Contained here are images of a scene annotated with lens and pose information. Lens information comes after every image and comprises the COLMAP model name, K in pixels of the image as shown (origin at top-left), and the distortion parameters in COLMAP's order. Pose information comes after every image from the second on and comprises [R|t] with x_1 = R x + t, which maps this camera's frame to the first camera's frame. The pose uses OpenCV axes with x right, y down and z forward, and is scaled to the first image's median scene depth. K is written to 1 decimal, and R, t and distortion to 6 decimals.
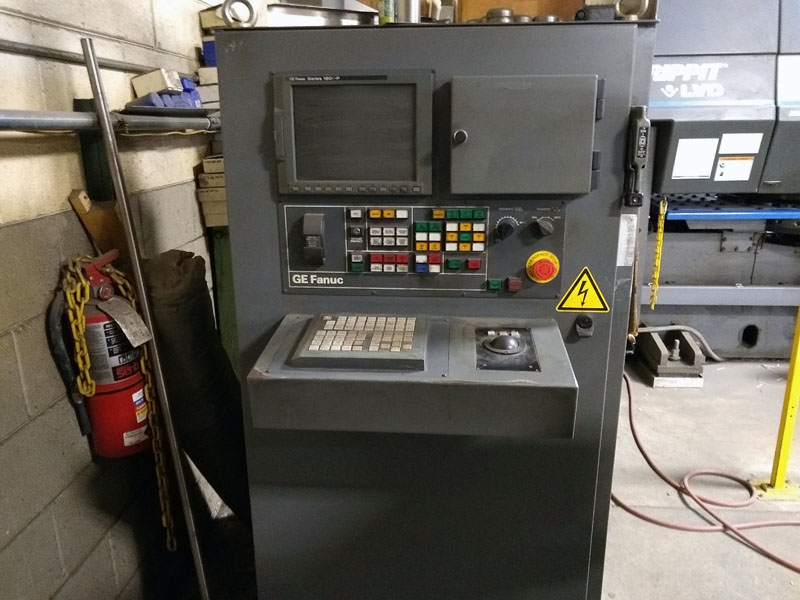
lens RADIAL K [[636.6, 0, 400.0], [0, 636.6, 300.0], [0, 0, 1]] dist [-0.010111, -0.001209]
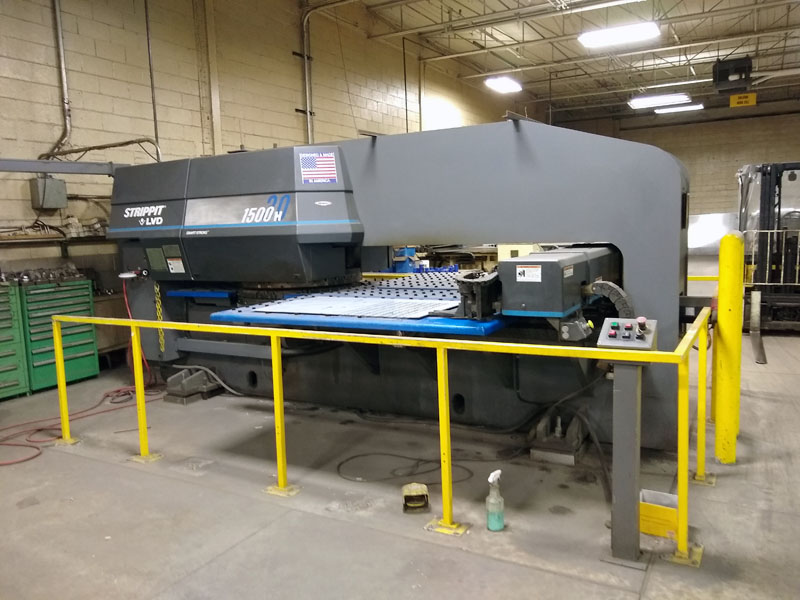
lens RADIAL K [[636.6, 0, 400.0], [0, 636.6, 300.0], [0, 0, 1]] dist [-0.010111, -0.001209]
pose [[0.902753, 0.027779, -0.429262, 1.752149], [-0.090515, 0.987837, -0.126429, 0.038204], [0.420529, 0.152989, 0.894287, -0.221962]]
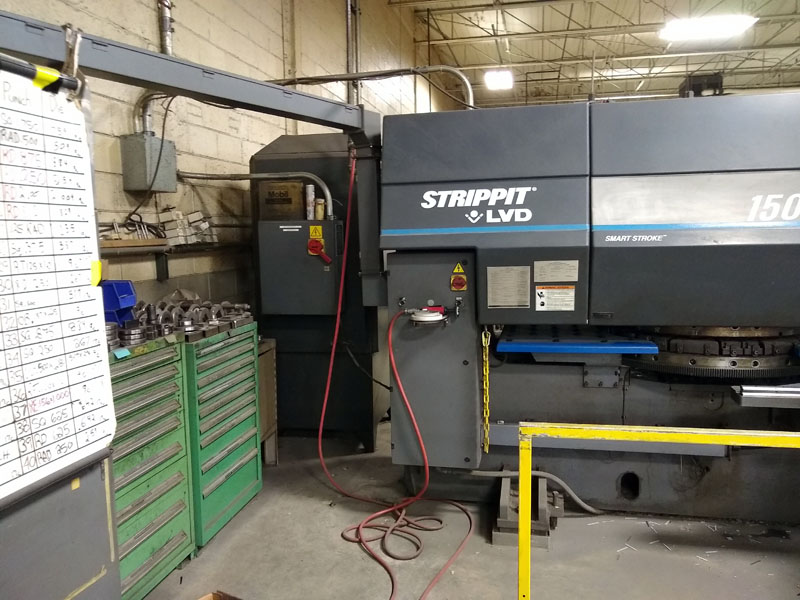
lens RADIAL K [[636.6, 0, 400.0], [0, 636.6, 300.0], [0, 0, 1]] dist [-0.010111, -0.001209]
pose [[0.989937, 0.003849, -0.141457, 0.432362], [-0.027281, 0.986069, -0.164081, -0.049700], [0.138855, 0.166289, 0.976252, 0.087395]]
